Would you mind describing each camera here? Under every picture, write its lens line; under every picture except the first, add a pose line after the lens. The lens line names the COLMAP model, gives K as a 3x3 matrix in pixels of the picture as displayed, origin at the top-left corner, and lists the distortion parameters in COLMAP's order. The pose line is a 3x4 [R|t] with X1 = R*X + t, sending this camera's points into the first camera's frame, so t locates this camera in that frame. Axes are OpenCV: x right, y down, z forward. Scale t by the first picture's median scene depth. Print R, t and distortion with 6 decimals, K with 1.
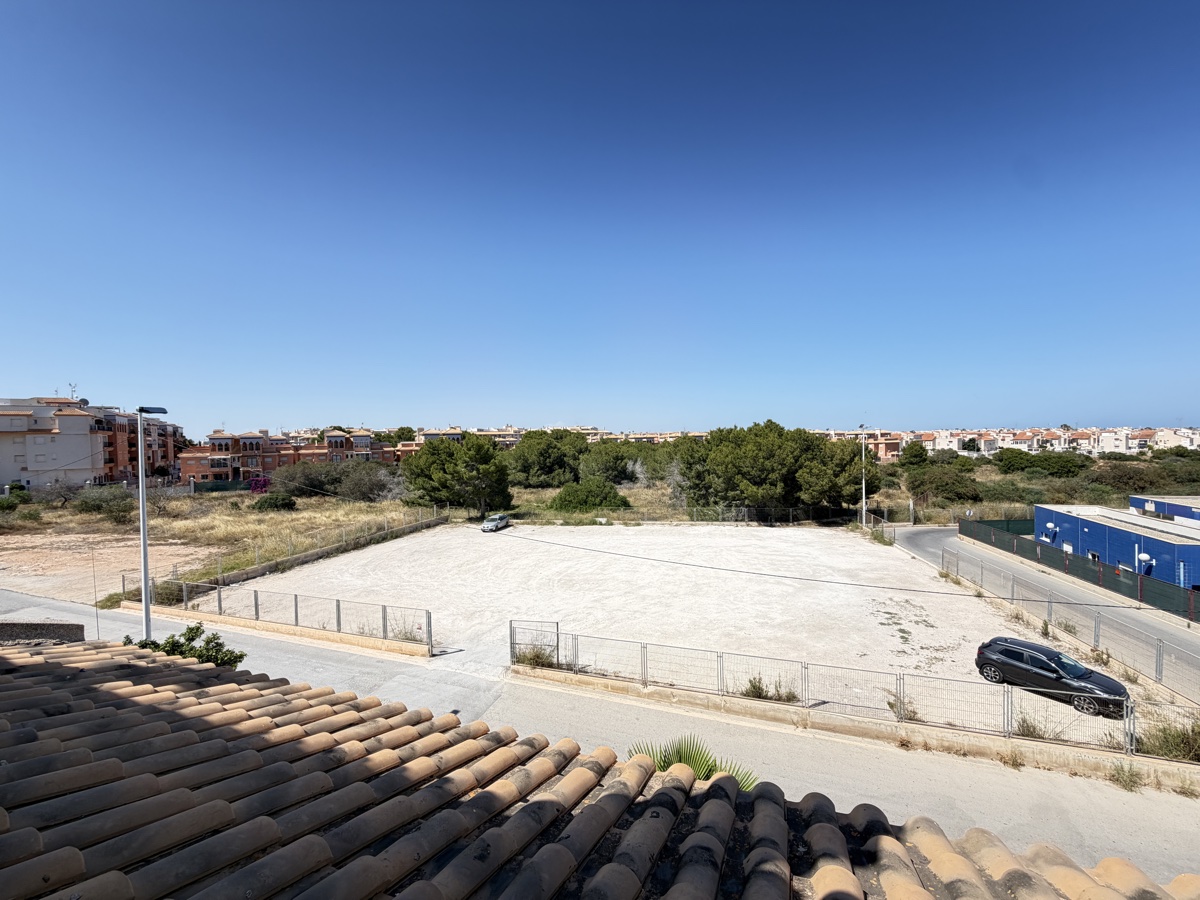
lens RADIAL K [[478.0, 0, 598.1], [0, 478.0, 452.2], [0, 0, 1]] dist [0.000666, -0.000096]
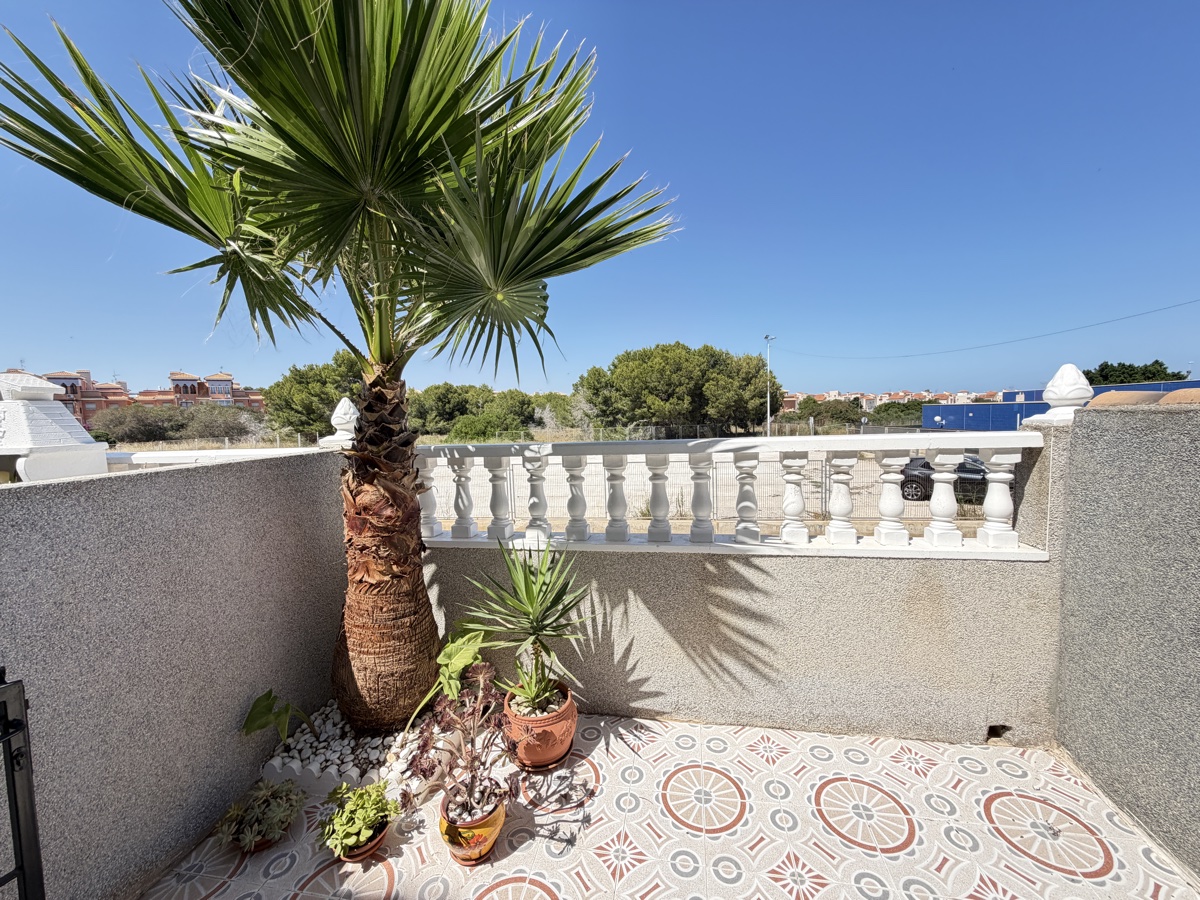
lens RADIAL K [[478.0, 0, 598.1], [0, 478.0, 452.2], [0, 0, 1]] dist [0.000666, -0.000096]
pose [[0.984574, -0.021125, 0.173686, 0.056944], [0.012048, 0.998514, 0.053148, 0.187753], [-0.174551, -0.050236, 0.983366, 0.133842]]
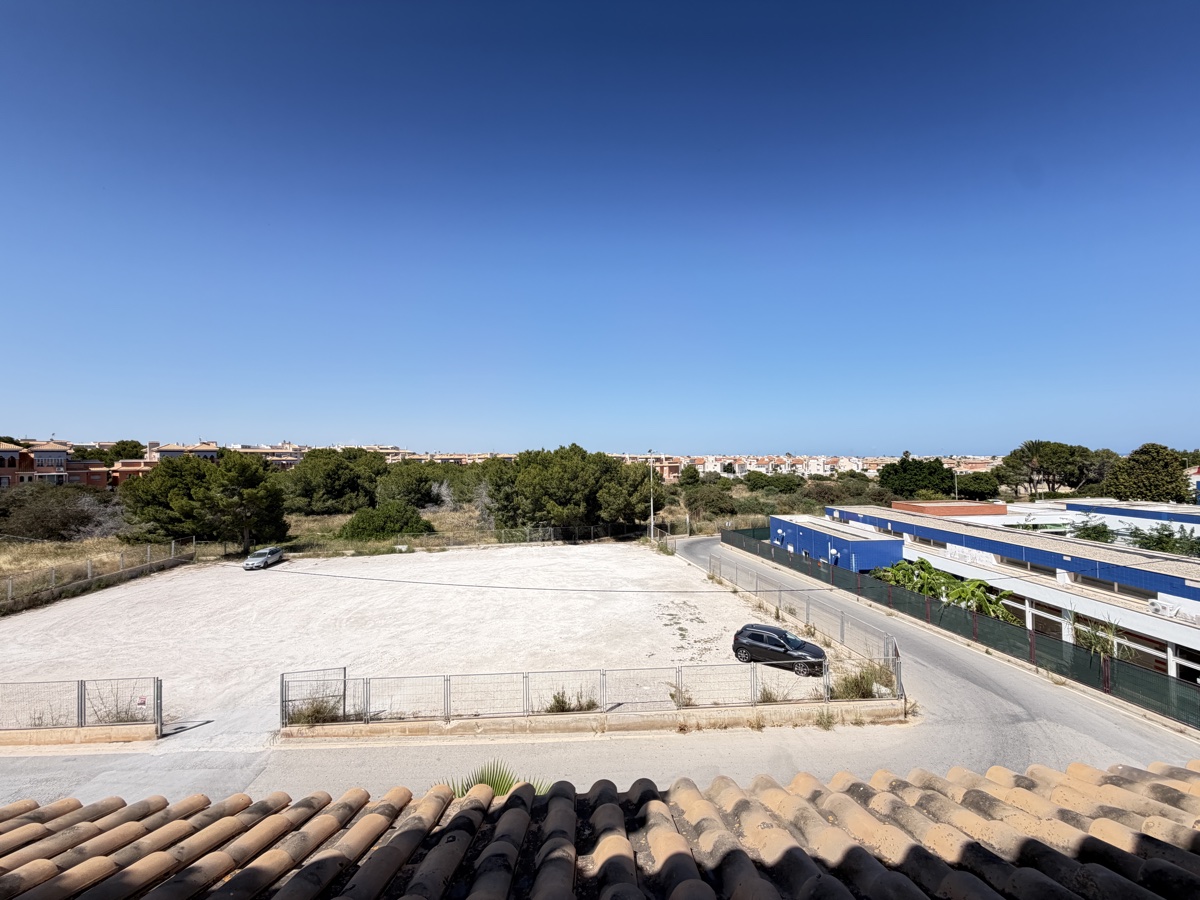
lens RADIAL K [[478.0, 0, 598.1], [0, 478.0, 452.2], [0, 0, 1]] dist [0.000666, -0.000096]
pose [[0.923317, 0.018541, 0.383590, 0.000255], [-0.001229, 0.998971, -0.045327, -0.000237], [-0.384036, 0.041379, 0.922390, -0.003932]]
